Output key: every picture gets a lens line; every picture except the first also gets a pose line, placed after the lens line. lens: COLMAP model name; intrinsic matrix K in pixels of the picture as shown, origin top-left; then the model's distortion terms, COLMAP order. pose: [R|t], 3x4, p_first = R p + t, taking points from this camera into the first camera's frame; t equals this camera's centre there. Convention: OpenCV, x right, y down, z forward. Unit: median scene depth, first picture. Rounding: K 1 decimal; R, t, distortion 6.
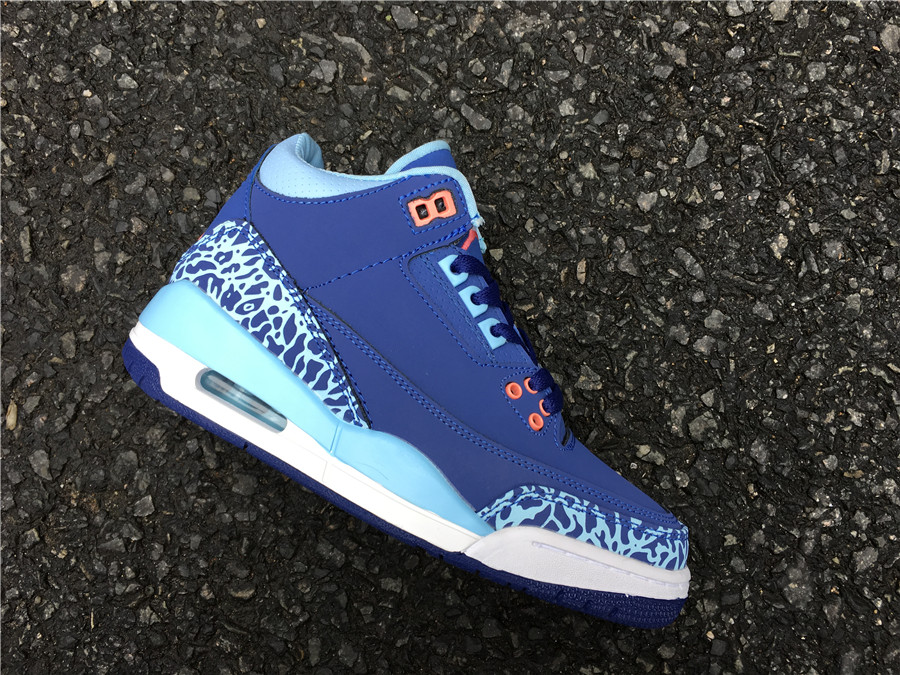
lens RADIAL K [[780.4, 0, 450.0], [0, 780.4, 337.5], [0, 0, 1]] dist [0.074473, -0.114603]
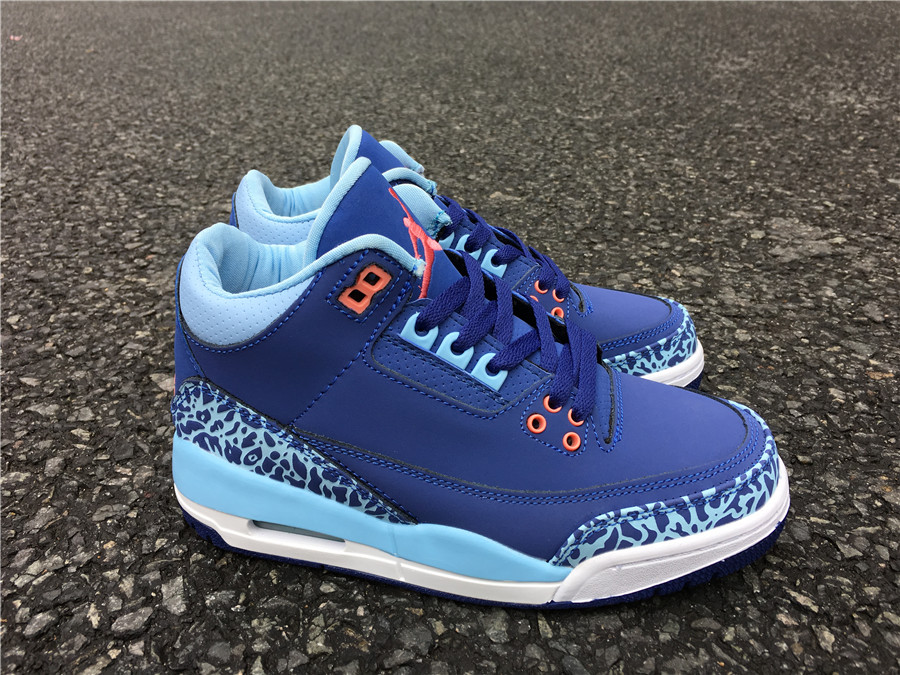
lens RADIAL K [[787.7, 0, 446.0], [0, 787.7, 335.9], [0, 0, 1]] dist [0.080770, -0.132647]
pose [[0.887261, -0.375864, -0.267383, 0.280771], [0.456479, 0.798786, 0.391877, -0.439834], [0.066289, -0.469752, 0.880306, 0.215816]]
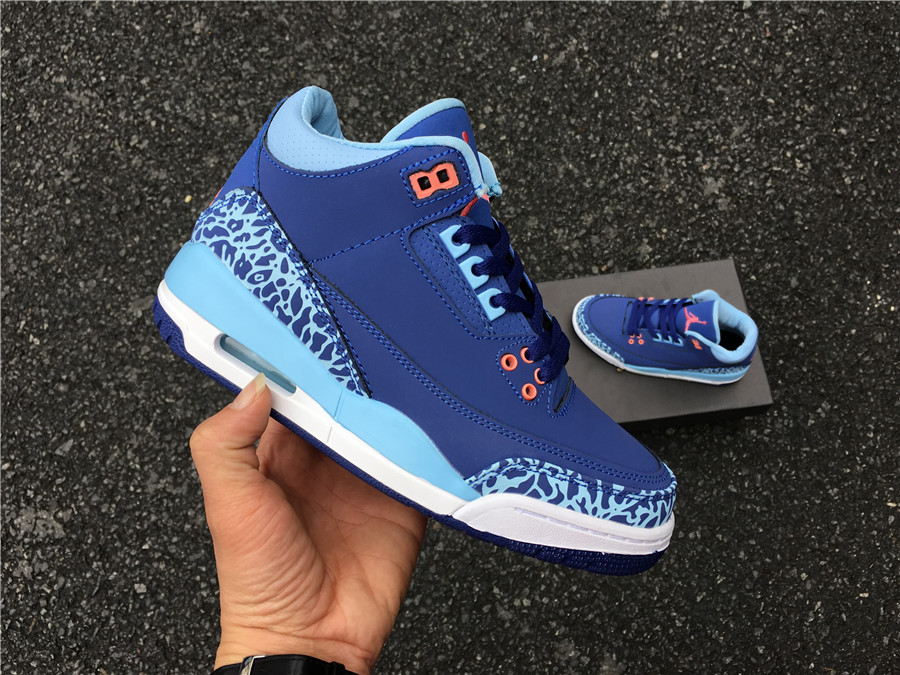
lens RADIAL K [[780.4, 0, 450.0], [0, 780.4, 337.5], [0, 0, 1]] dist [0.074473, -0.114603]
pose [[0.993455, 0.036948, -0.108088, 0.116202], [-0.010162, 0.971079, 0.238542, -0.215412], [0.113775, -0.235883, 0.965098, -0.008865]]
